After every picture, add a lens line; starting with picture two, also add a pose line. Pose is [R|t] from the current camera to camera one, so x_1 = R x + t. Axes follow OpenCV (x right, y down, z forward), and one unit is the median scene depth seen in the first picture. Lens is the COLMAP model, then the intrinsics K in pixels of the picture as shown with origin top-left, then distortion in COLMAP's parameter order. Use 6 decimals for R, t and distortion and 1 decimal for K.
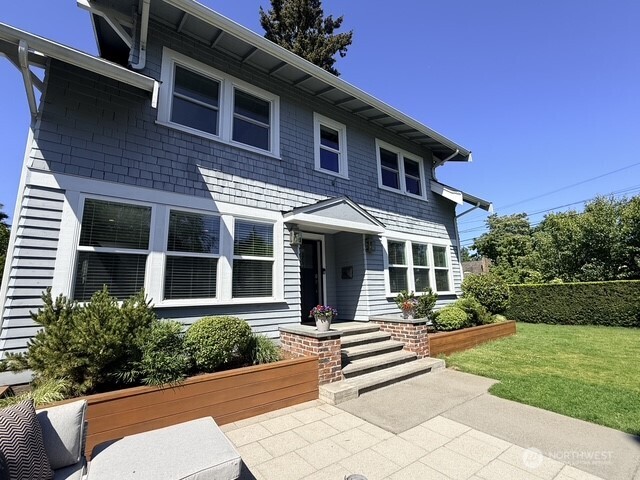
lens RADIAL K [[296.9, 0, 326.8], [0, 296.9, 238.1], [0, 0, 1]] dist [-0.004960, 0.000082]
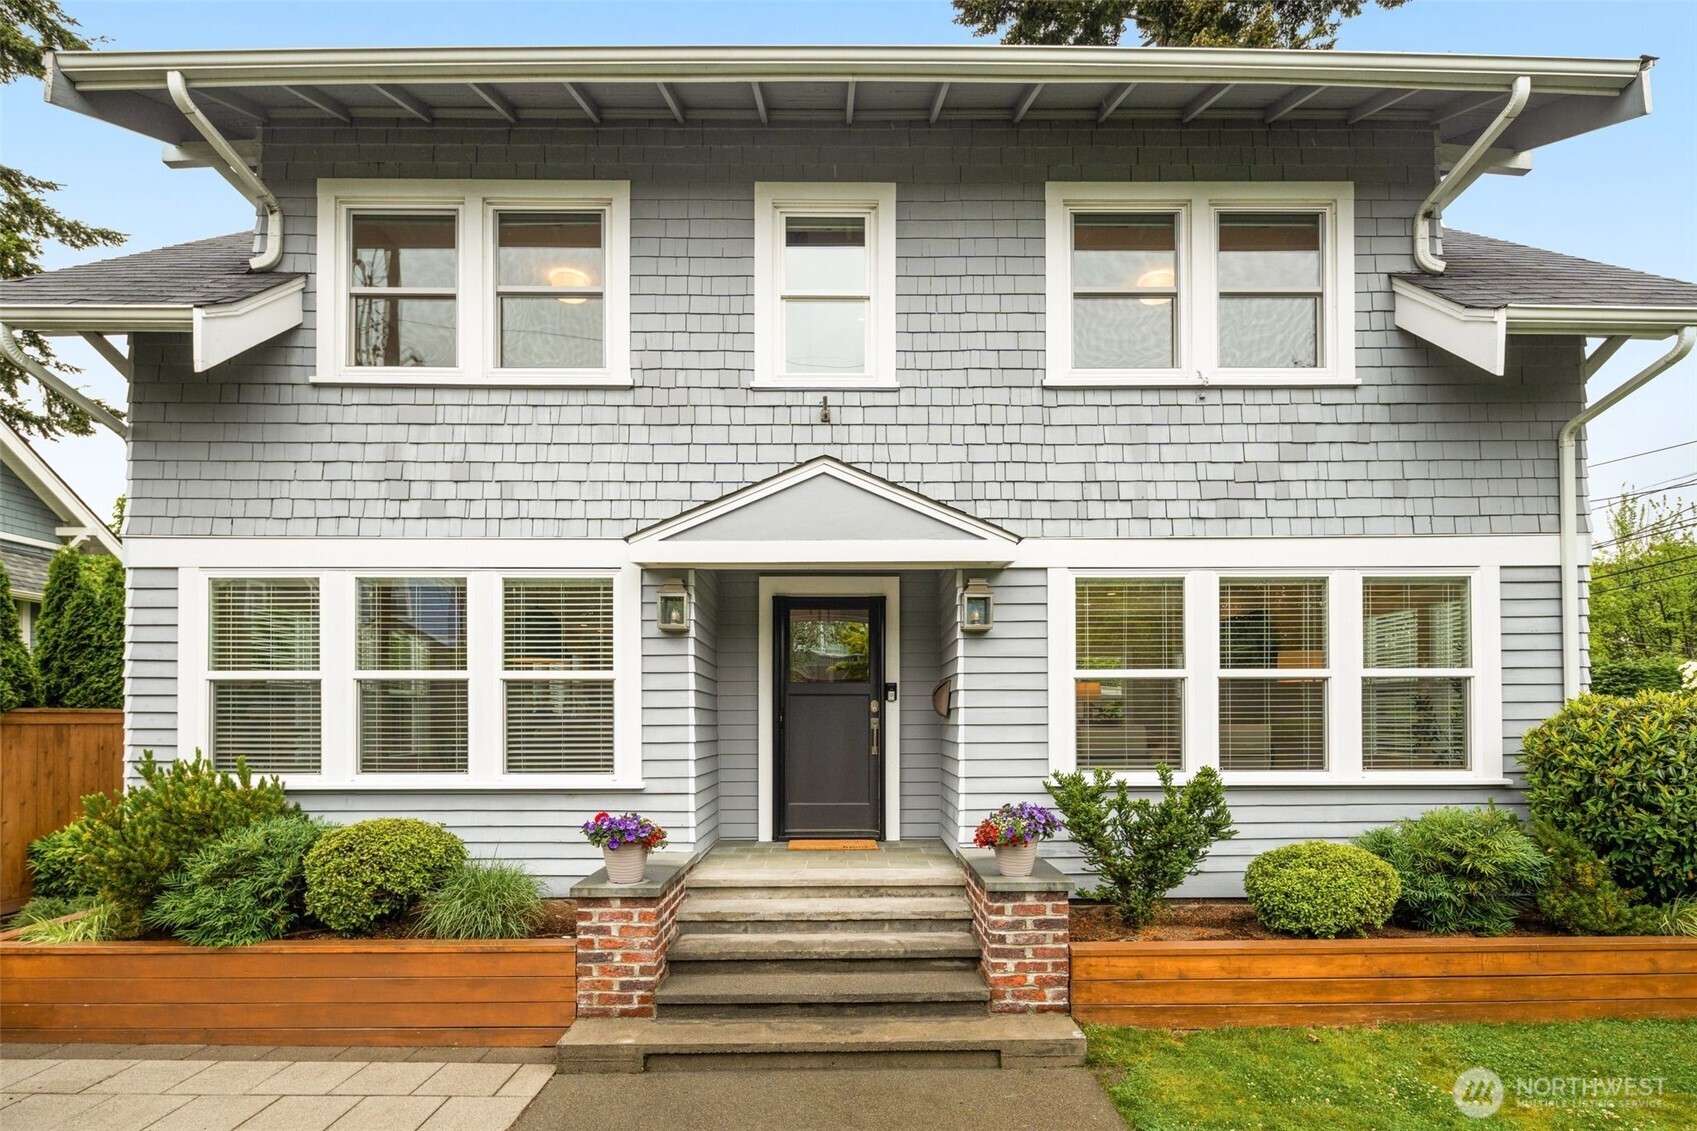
lens RADIAL K [[747.0, 0, 808.7], [0, 747.0, 751.4], [0, 0, 1]] dist [-0.001692, 0.000216]
pose [[0.794584, 0.026823, -0.606561, 0.448937], [0.094760, 0.981303, 0.167529, 0.024005], [0.599714, -0.190593, 0.777186, 0.300597]]
